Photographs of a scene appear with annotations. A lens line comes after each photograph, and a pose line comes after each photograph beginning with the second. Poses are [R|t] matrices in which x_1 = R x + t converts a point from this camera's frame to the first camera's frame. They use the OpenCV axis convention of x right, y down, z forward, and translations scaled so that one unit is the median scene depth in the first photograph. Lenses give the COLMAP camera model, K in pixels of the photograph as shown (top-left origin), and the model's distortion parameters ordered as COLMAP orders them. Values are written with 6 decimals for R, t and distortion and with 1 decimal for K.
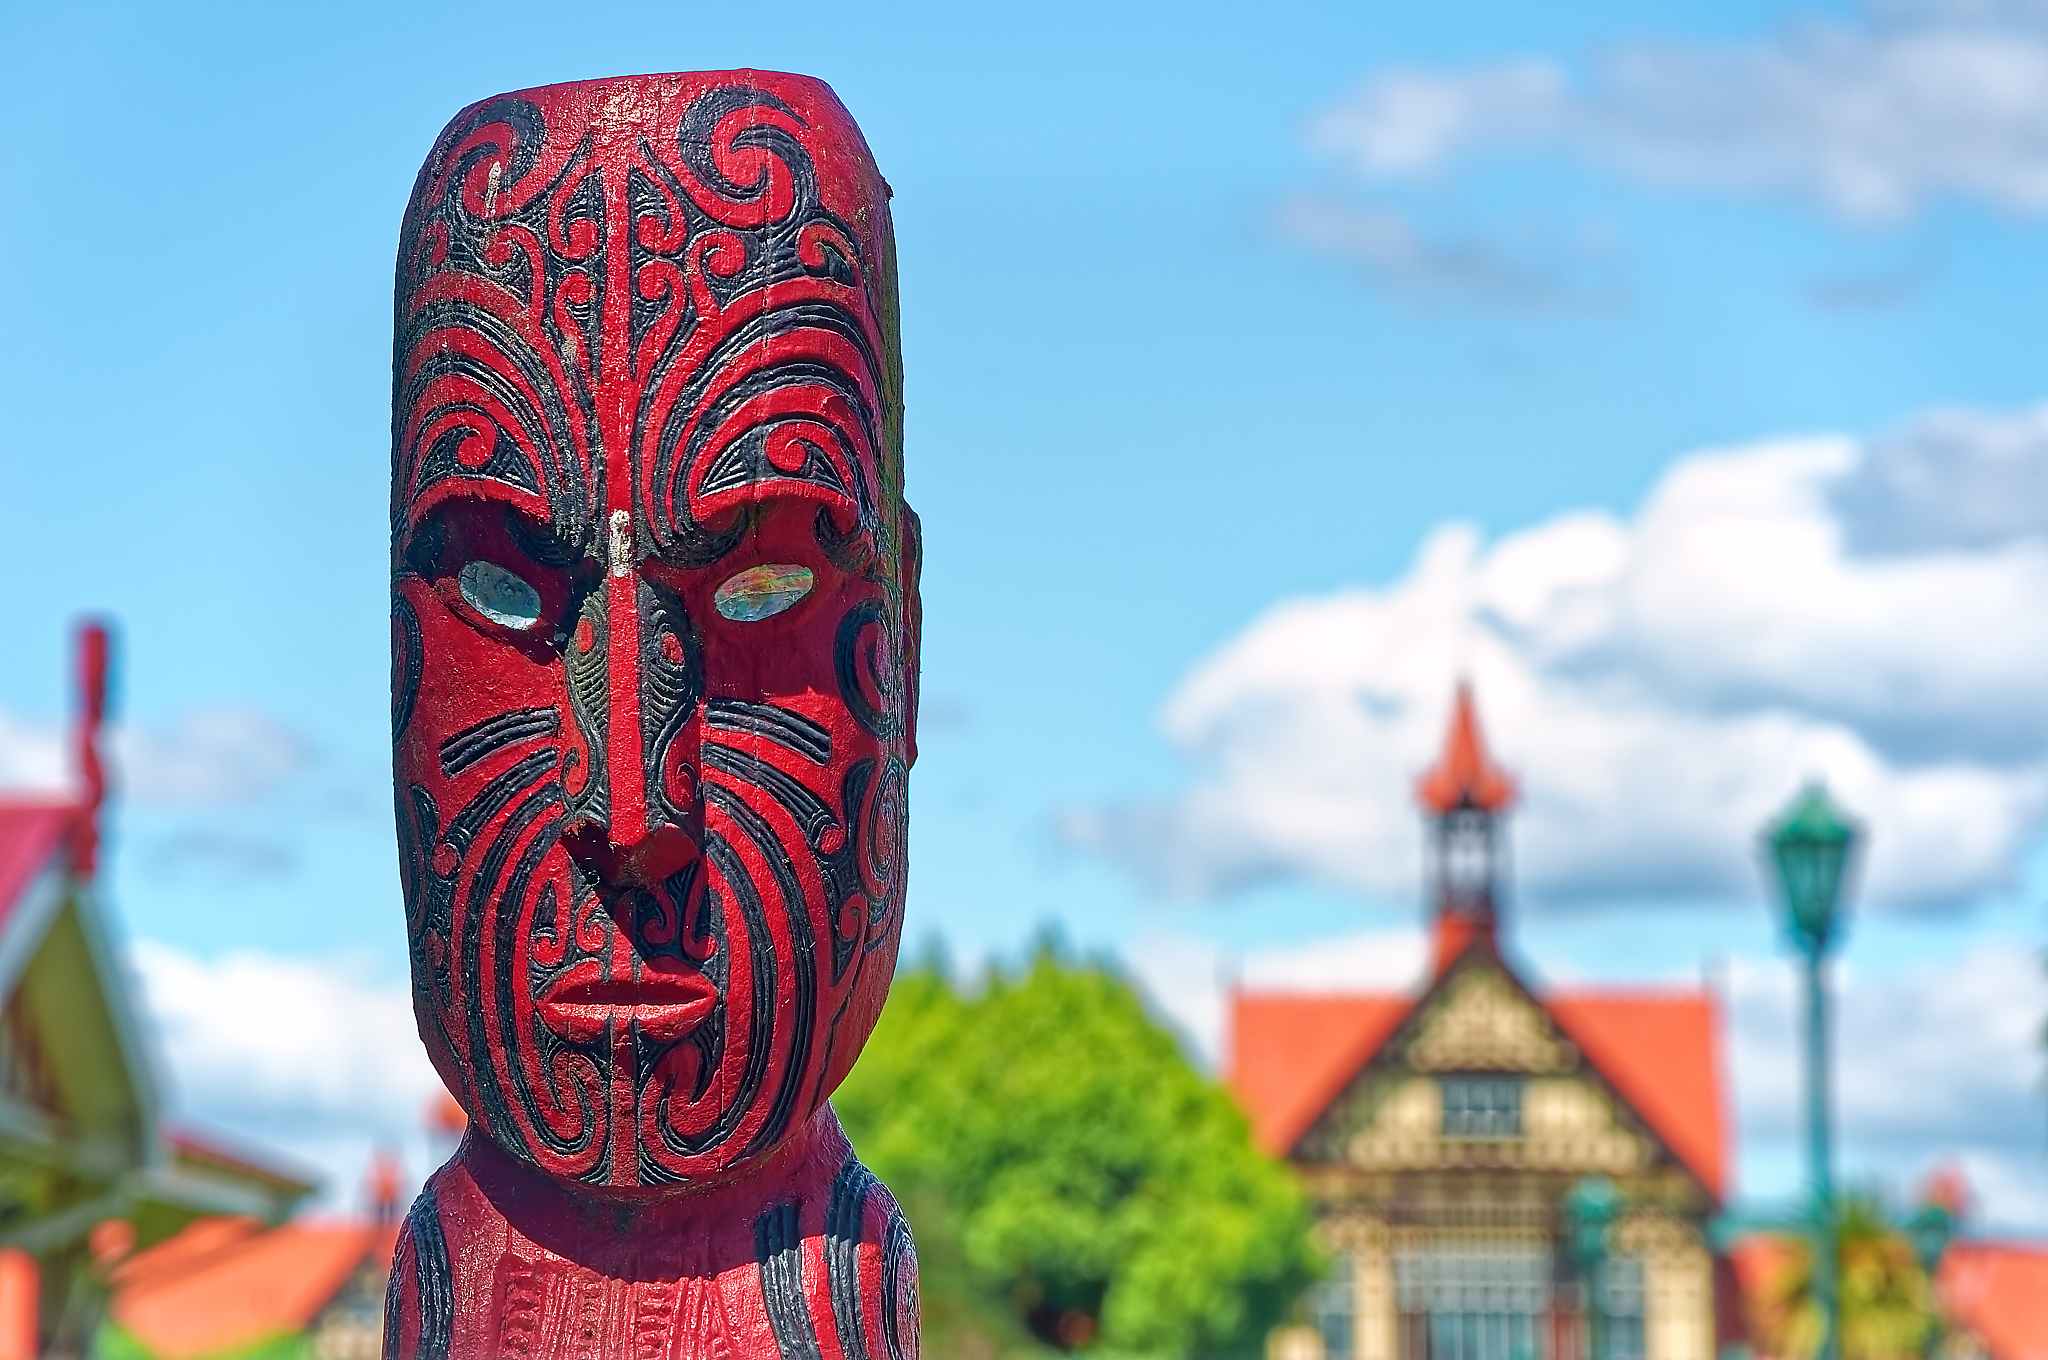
lens RADIAL K [[9272.5, 0, 1026.5], [0, 9272.5, 698.2], [0, 0, 1]] dist [1.447168, 0.000000]
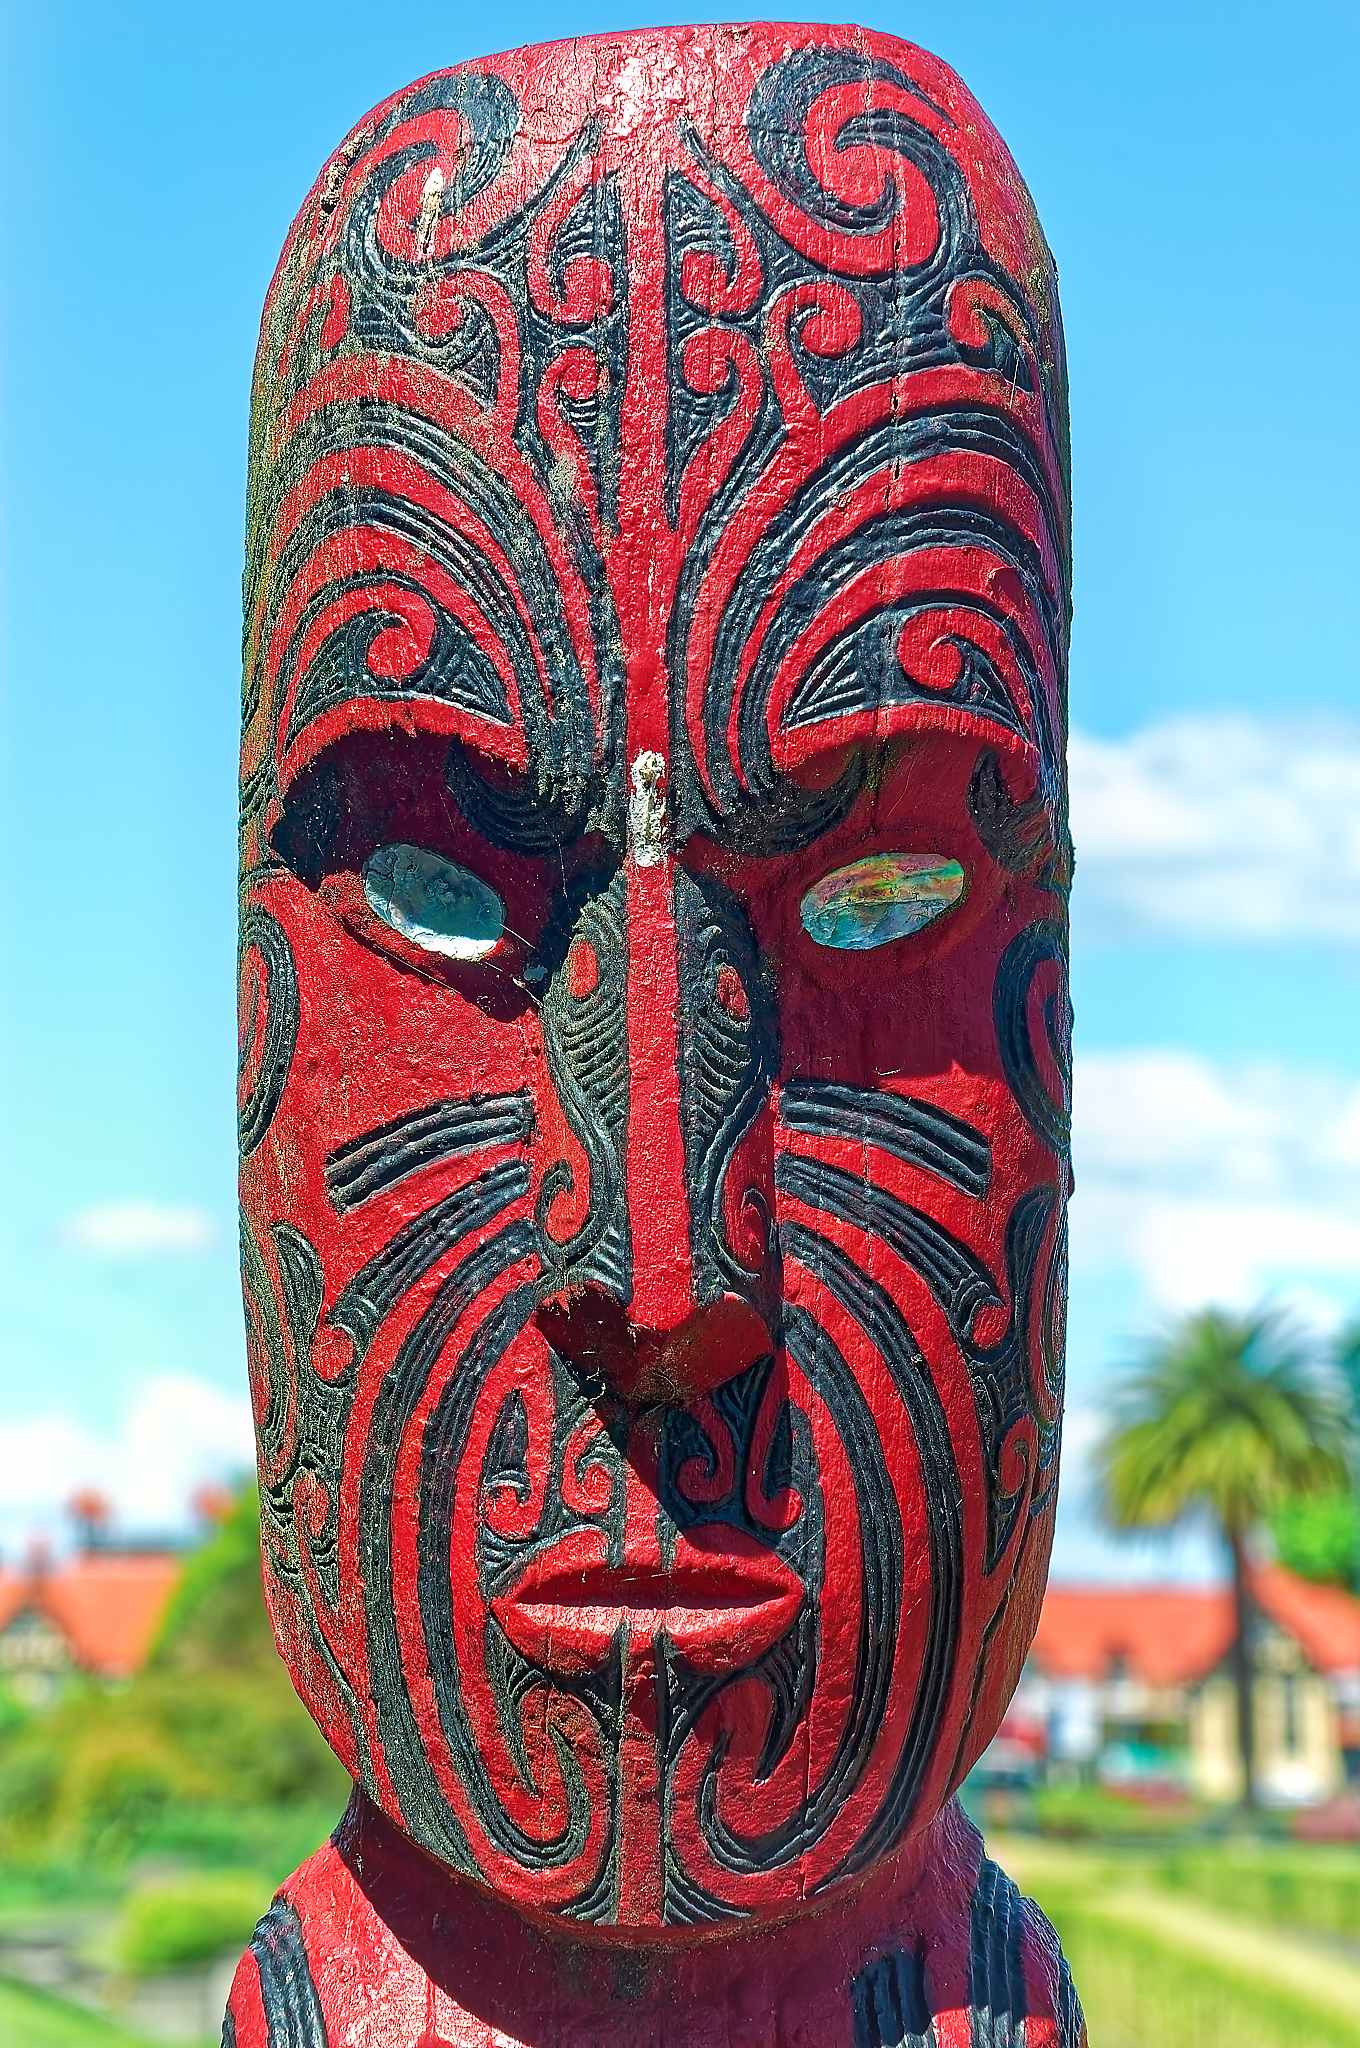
lens RADIAL K [[5412.3, 0, 685.4], [0, 5412.3, 1006.7], [0, 0, 1]] dist [0.518109, 0.000000]
pose [[0.998695, 0.010587, 0.049970, -0.057781], [-0.008237, 0.998861, -0.046995, 0.011524], [-0.050410, 0.046522, 0.997644, 0.659146]]
